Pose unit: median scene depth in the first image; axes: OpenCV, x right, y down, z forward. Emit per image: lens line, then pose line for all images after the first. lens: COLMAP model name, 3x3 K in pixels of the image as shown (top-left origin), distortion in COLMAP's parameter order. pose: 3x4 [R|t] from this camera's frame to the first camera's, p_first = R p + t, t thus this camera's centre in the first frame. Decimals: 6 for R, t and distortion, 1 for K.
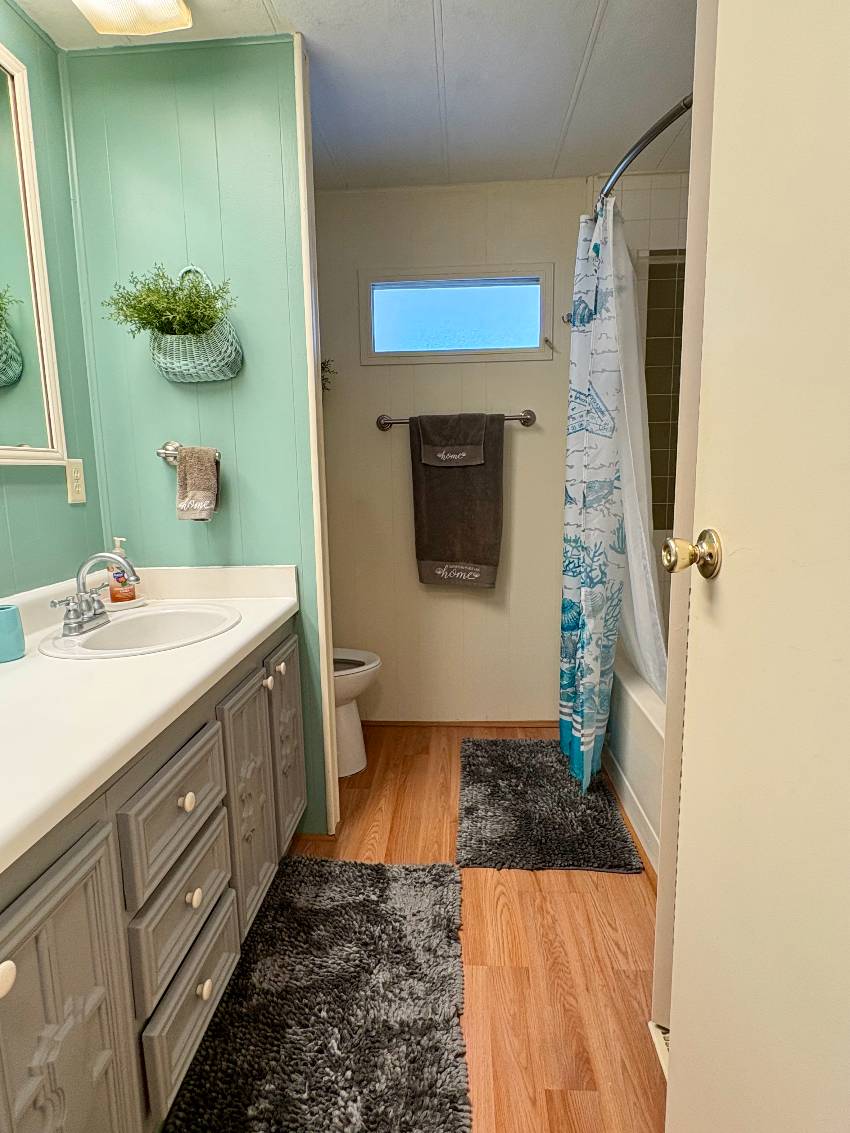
lens RADIAL K [[627.1, 0, 425.0], [0, 627.1, 566.7], [0, 0, 1]] dist [-0.000754, -0.000077]
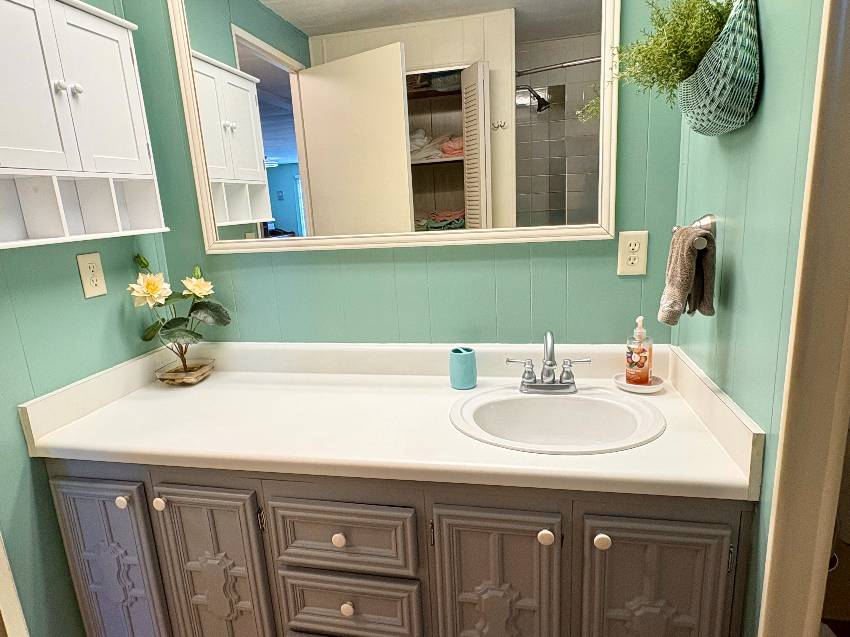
lens RADIAL K [[498.9, 0, 423.6], [0, 498.9, 319.1], [0, 0, 1]] dist [-0.000706, -0.000116]
pose [[-0.147031, 0.242780, -0.958874, 0.301988], [-0.095624, 0.961380, 0.258077, -0.217543], [0.984499, 0.129637, -0.118137, 0.801006]]
